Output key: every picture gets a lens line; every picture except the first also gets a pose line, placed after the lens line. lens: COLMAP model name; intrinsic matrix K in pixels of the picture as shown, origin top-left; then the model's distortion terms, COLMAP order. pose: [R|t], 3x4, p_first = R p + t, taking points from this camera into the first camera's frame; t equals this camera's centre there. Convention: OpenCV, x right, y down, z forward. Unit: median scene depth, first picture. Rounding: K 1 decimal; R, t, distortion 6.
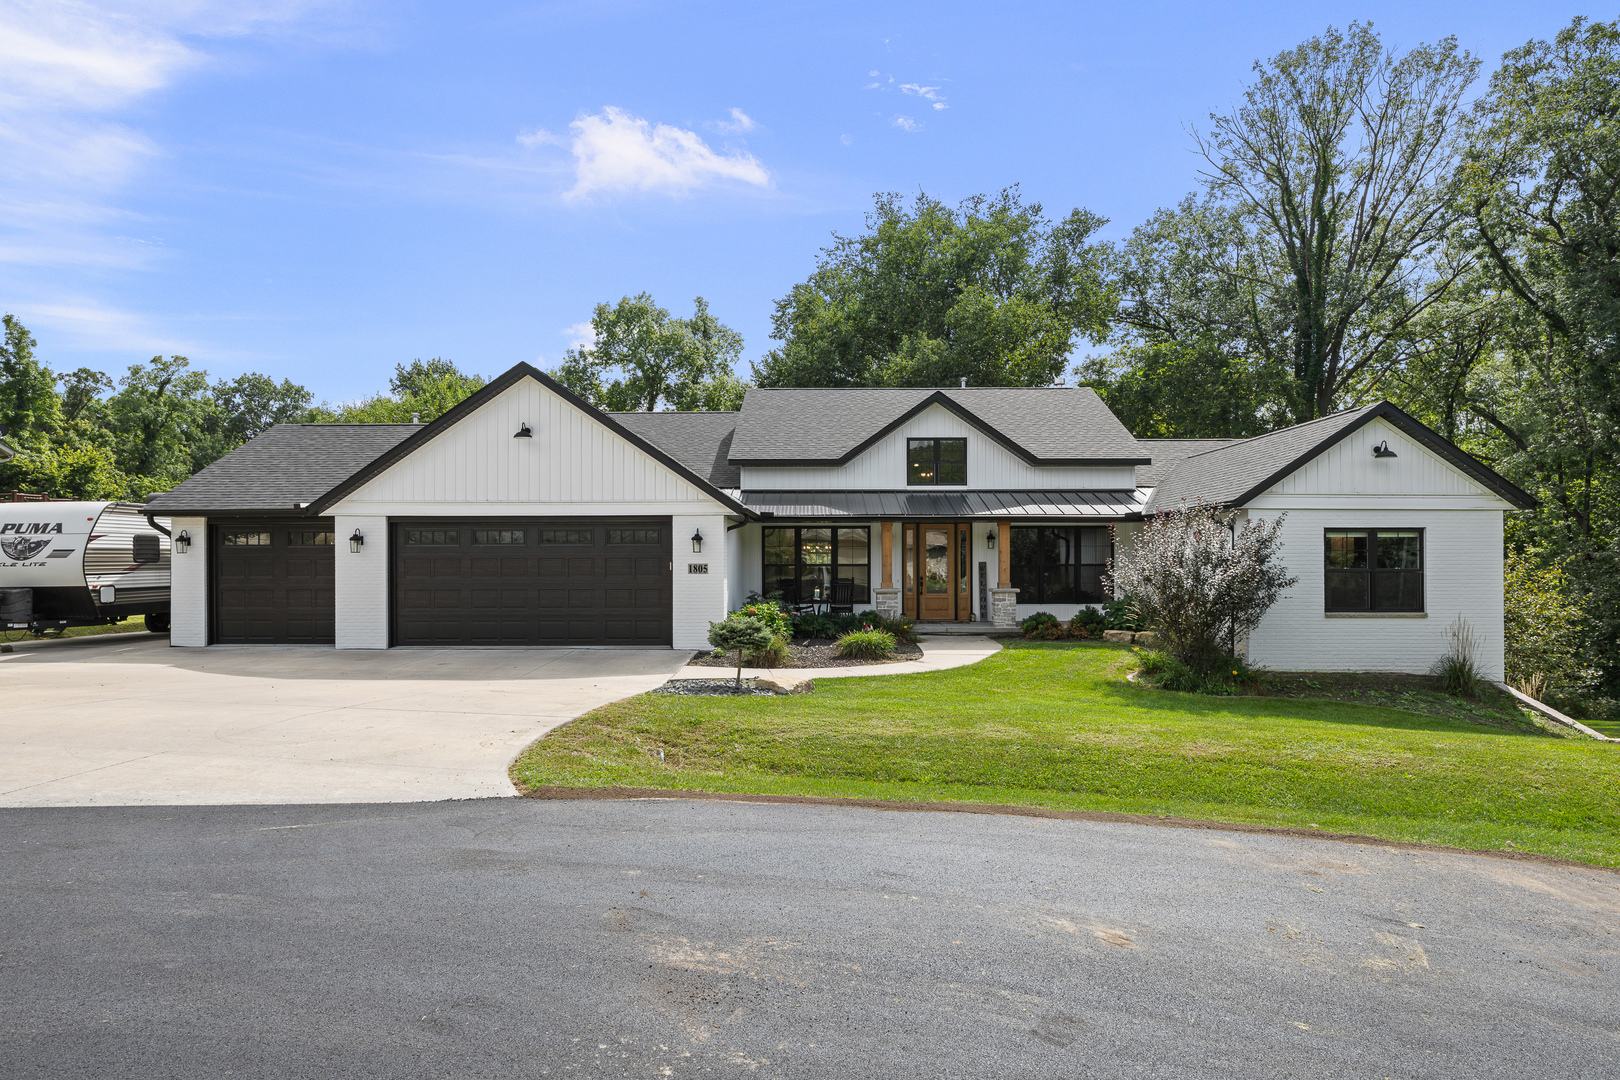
lens RADIAL K [[924.1, 0, 817.1], [0, 924.1, 548.7], [0, 0, 1]] dist [0.002454, 0.000659]
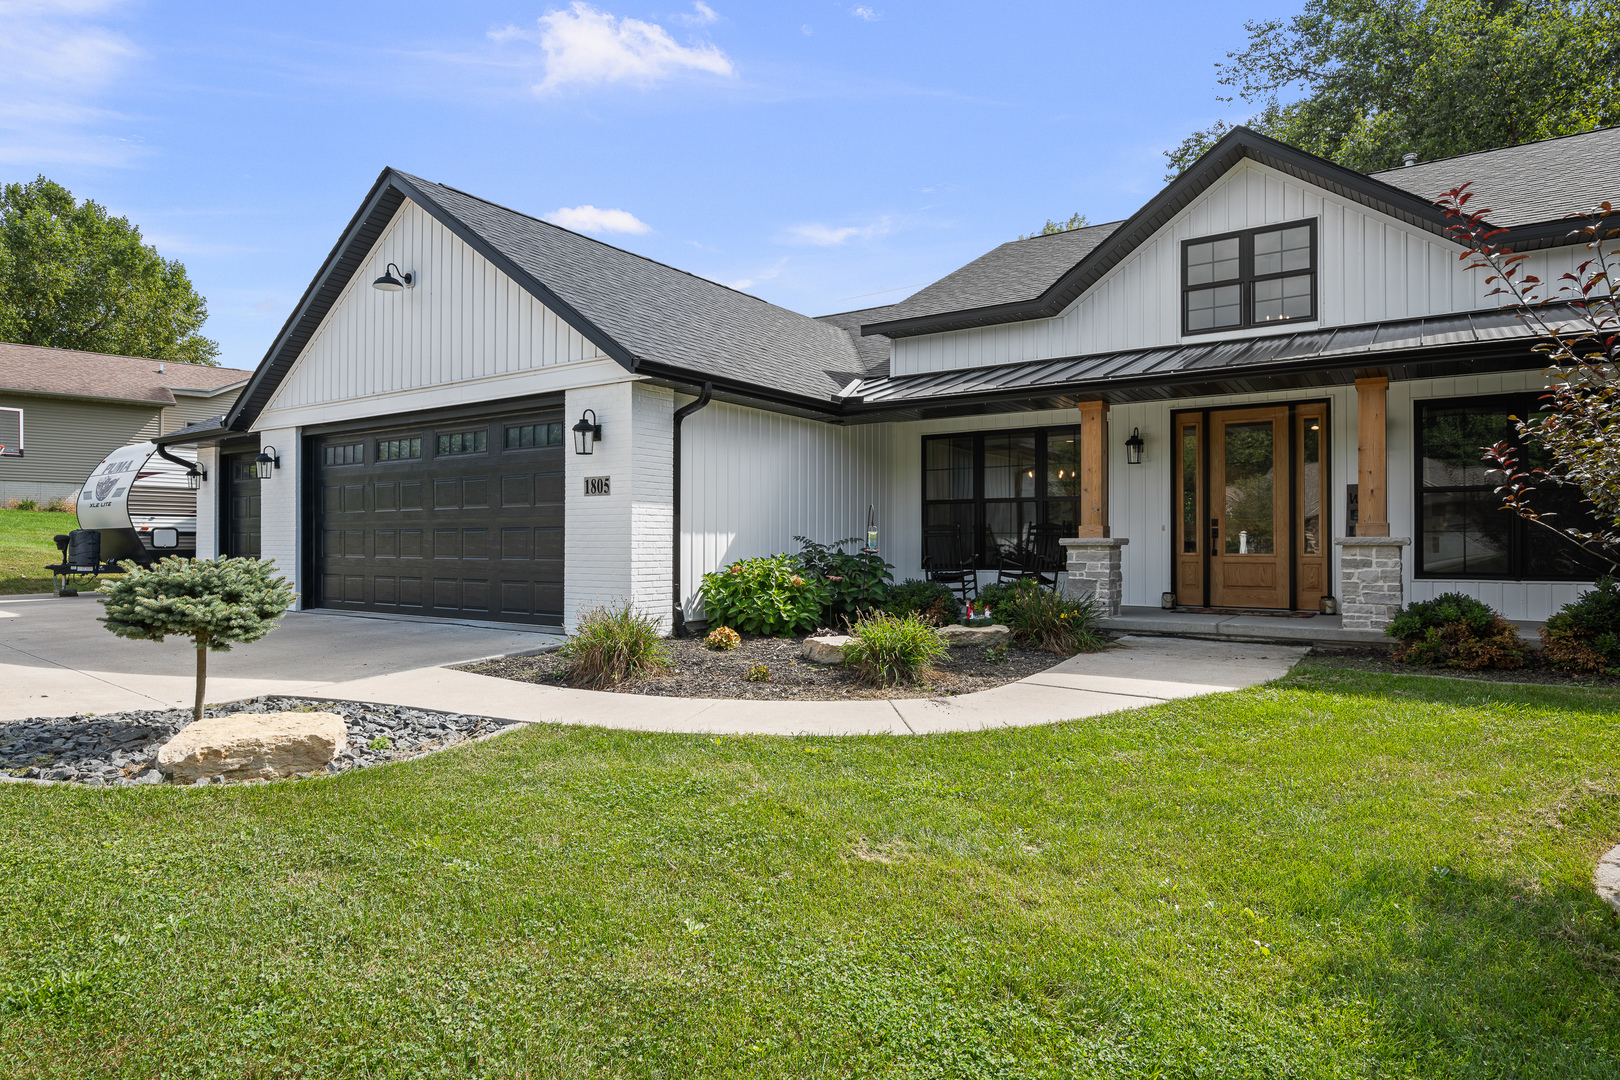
lens RADIAL K [[924.1, 0, 816.0], [0, 924.1, 529.3], [0, 0, 1]] dist [0.002454, 0.000659]
pose [[0.834463, -0.005748, -0.551033, 0.257375], [0.002405, 0.999974, -0.006789, 0.048180], [0.551058, 0.004340, 0.834456, 0.590487]]
